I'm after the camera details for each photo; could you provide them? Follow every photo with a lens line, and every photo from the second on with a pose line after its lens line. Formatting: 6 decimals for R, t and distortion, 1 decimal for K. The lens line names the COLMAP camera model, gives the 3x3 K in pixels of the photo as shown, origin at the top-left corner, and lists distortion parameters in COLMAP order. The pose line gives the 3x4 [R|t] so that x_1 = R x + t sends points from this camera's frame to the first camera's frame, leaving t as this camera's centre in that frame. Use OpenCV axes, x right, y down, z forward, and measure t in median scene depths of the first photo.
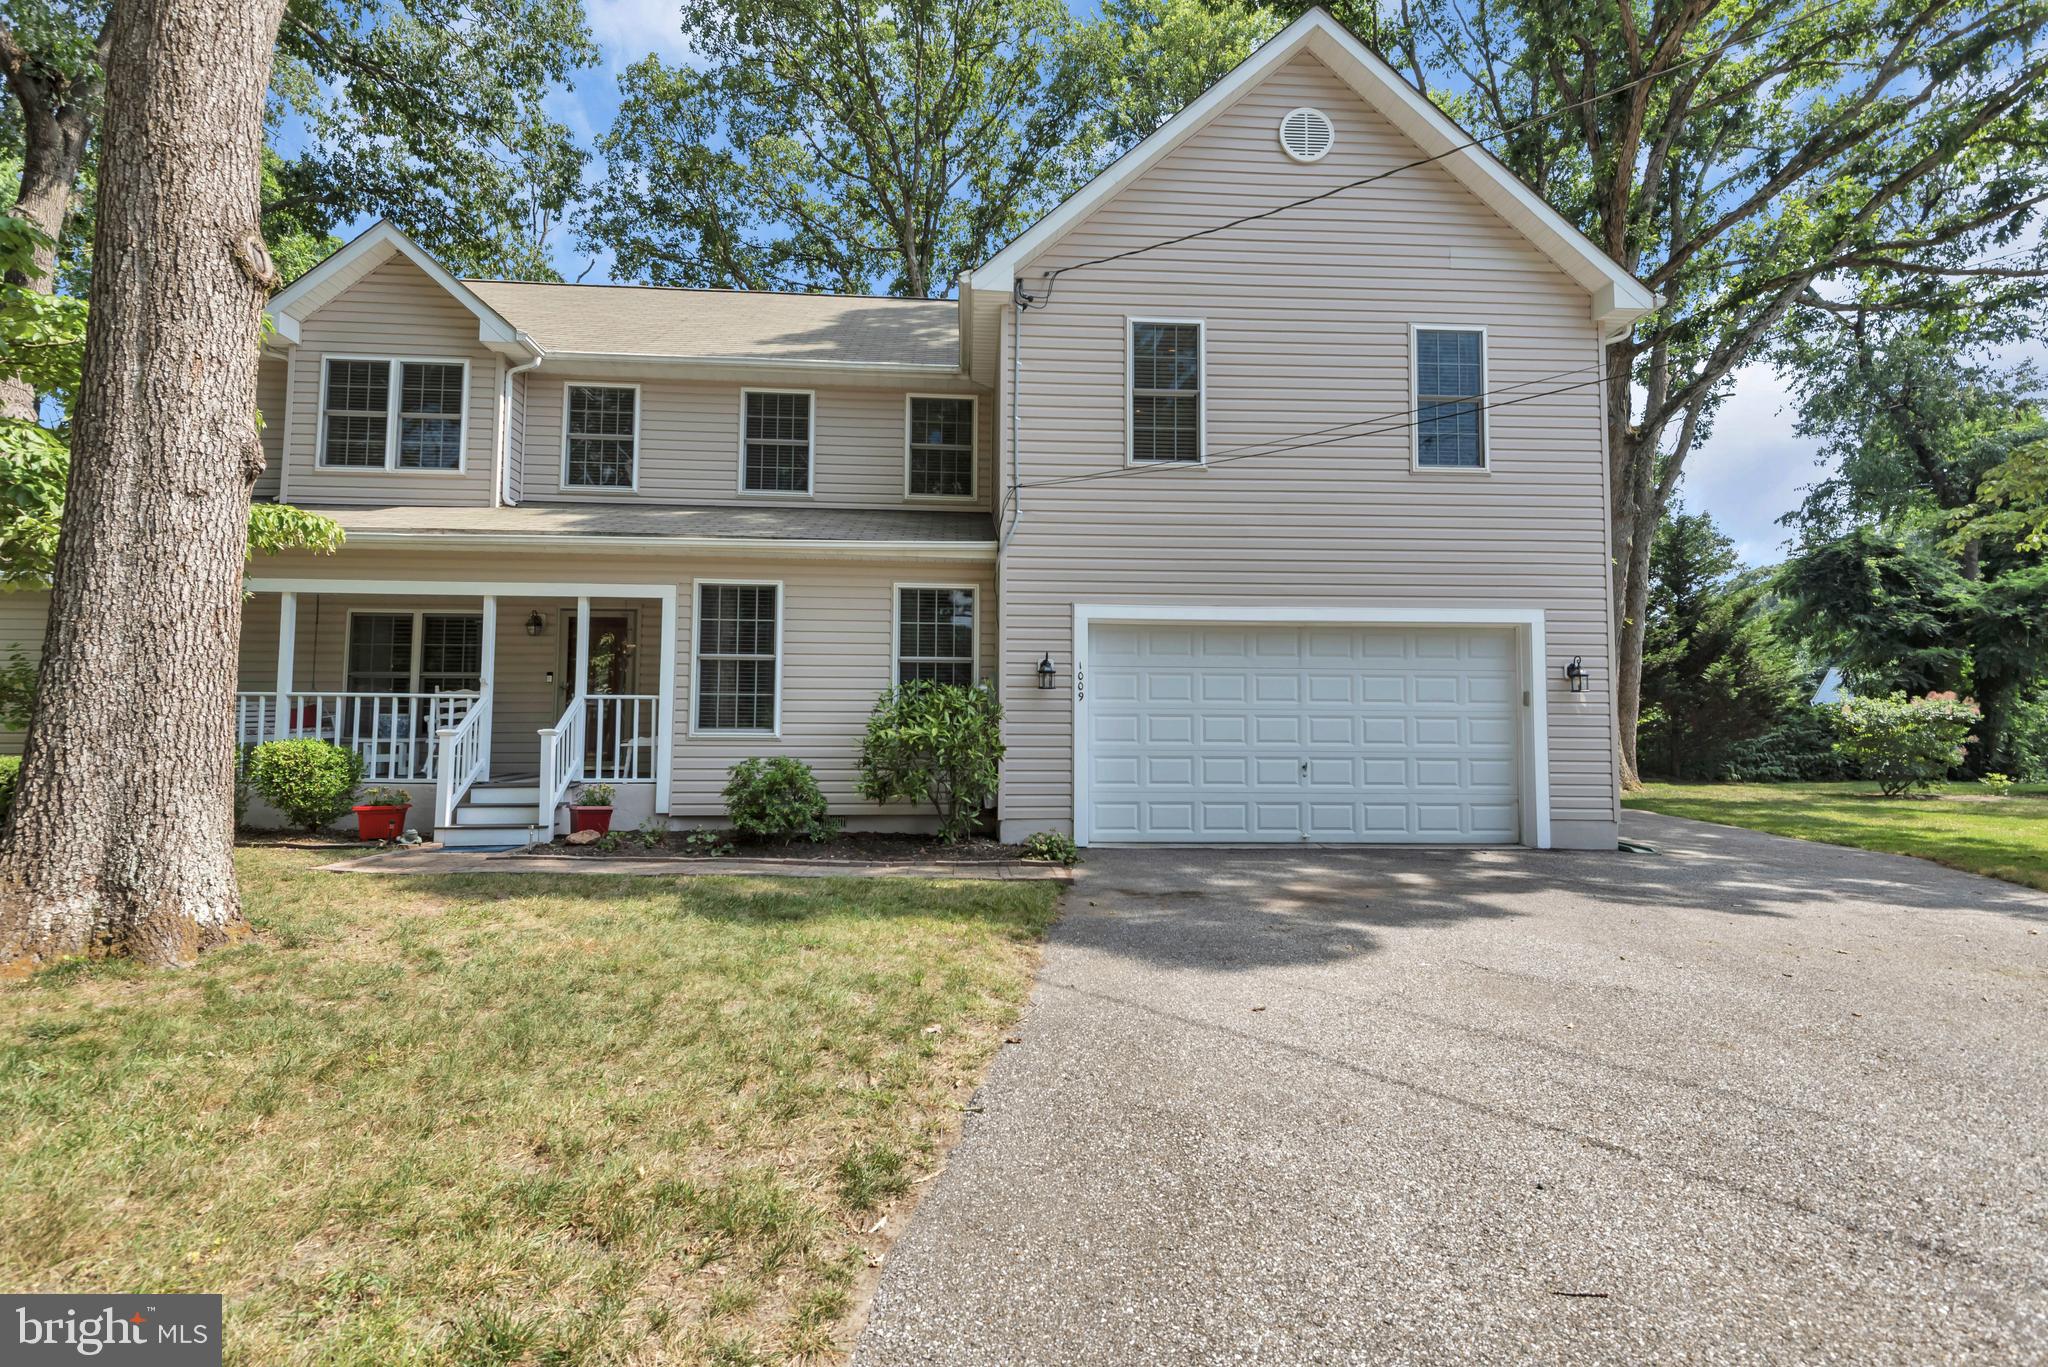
lens RADIAL K [[939.7, 0, 1023.9], [0, 939.7, 682.8], [0, 0, 1]] dist [0.010403, 0.000228]
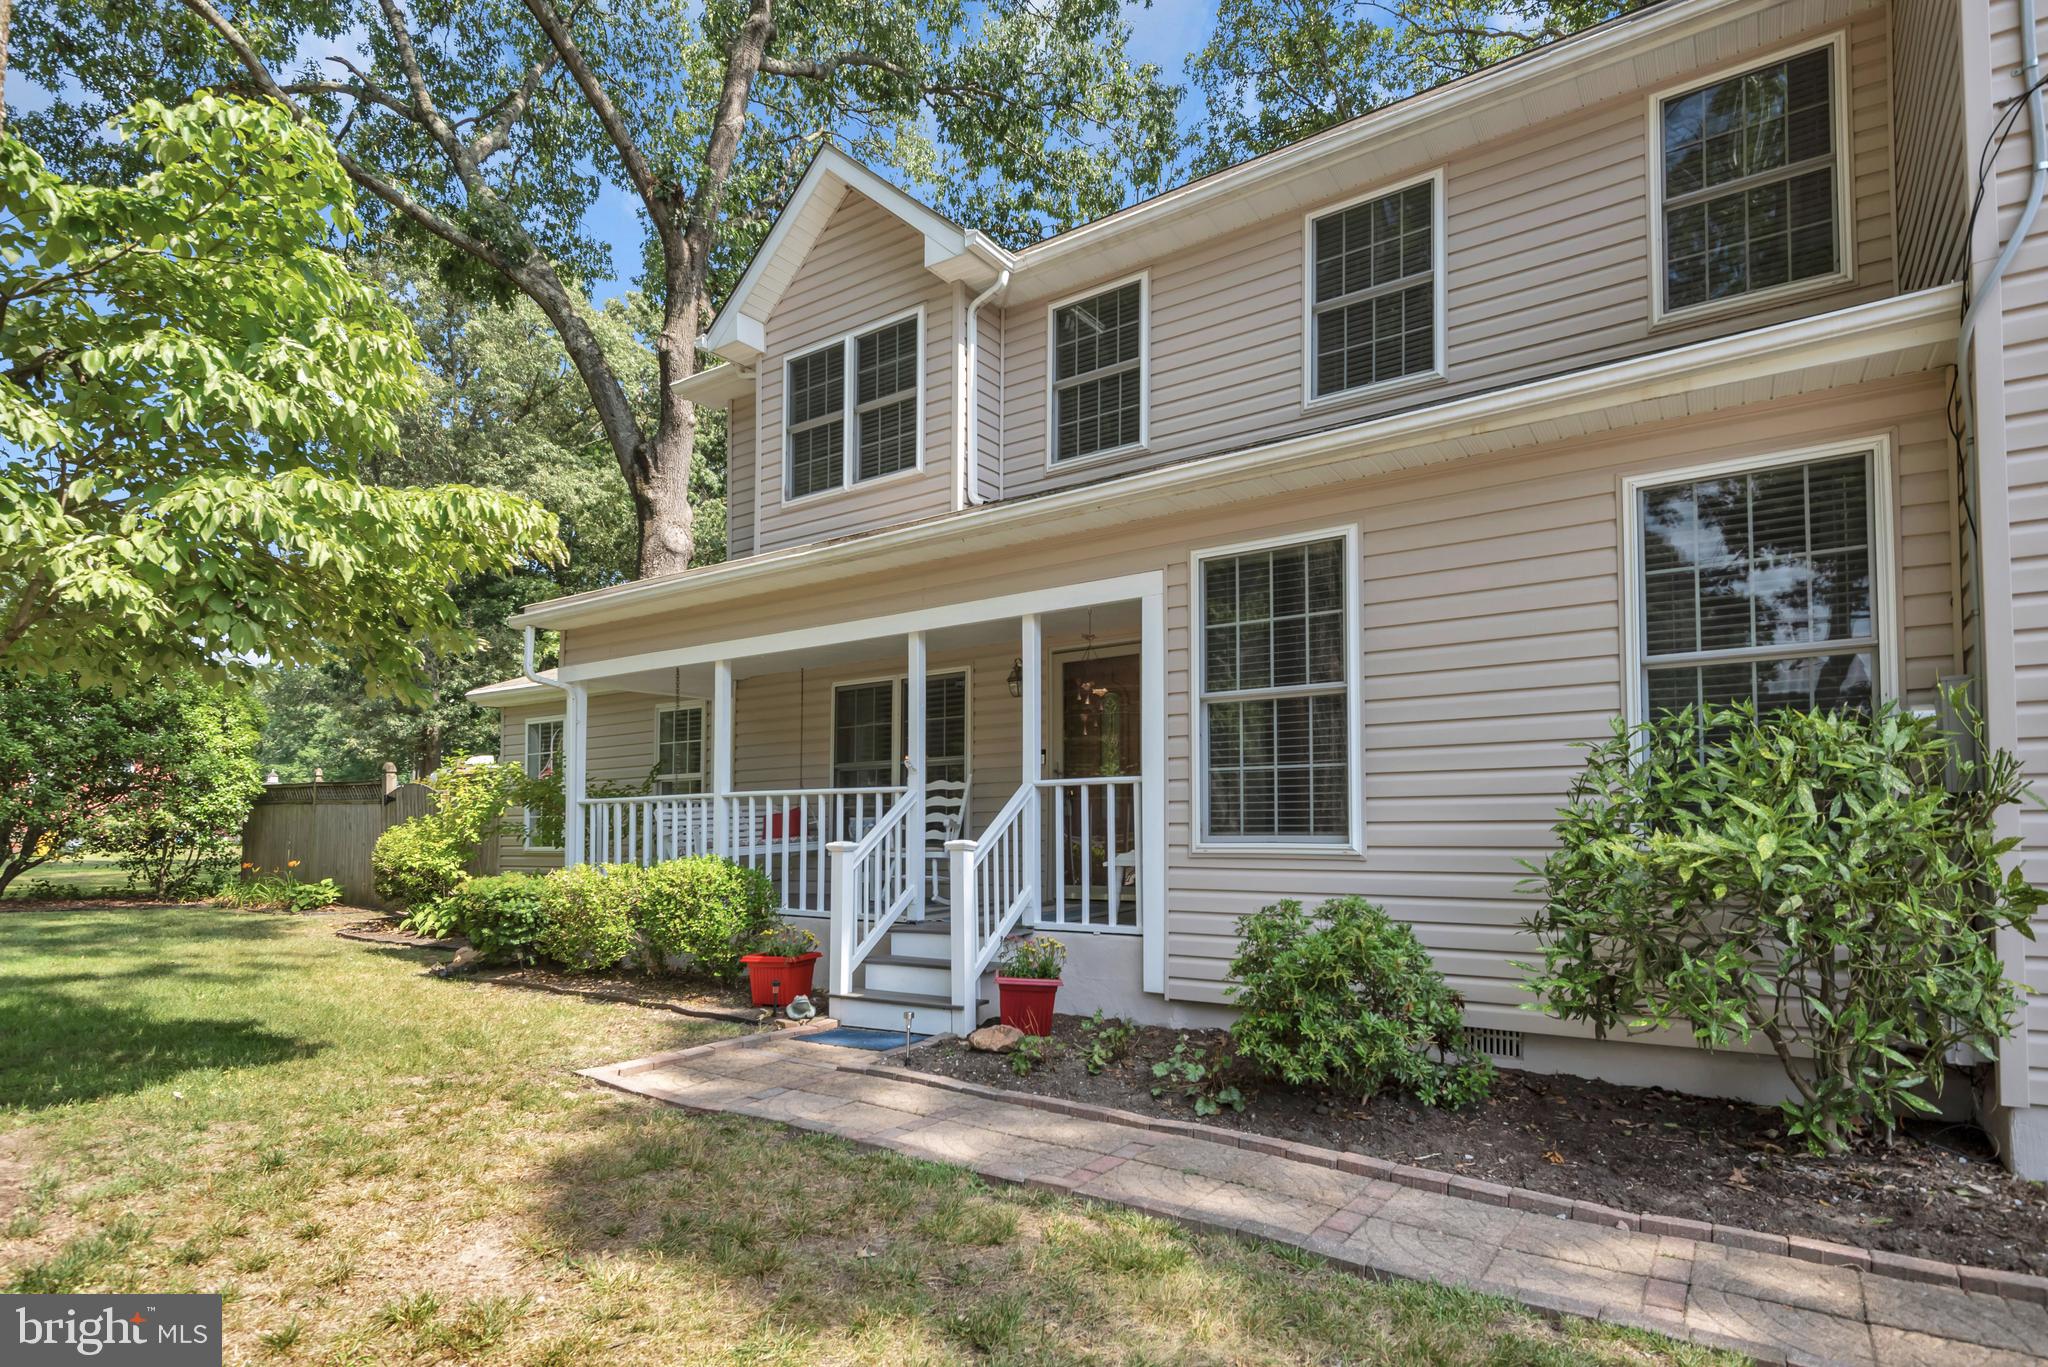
lens RADIAL K [[1097.0, 0, 1005.8], [0, 1097.0, 800.8], [0, 0, 1]] dist [0.022783, -0.008236]
pose [[0.779656, -0.029310, -0.625522, -0.050716], [0.050770, 0.998574, 0.016491, 0.013044], [0.624147, -0.044615, 0.780032, 0.450003]]
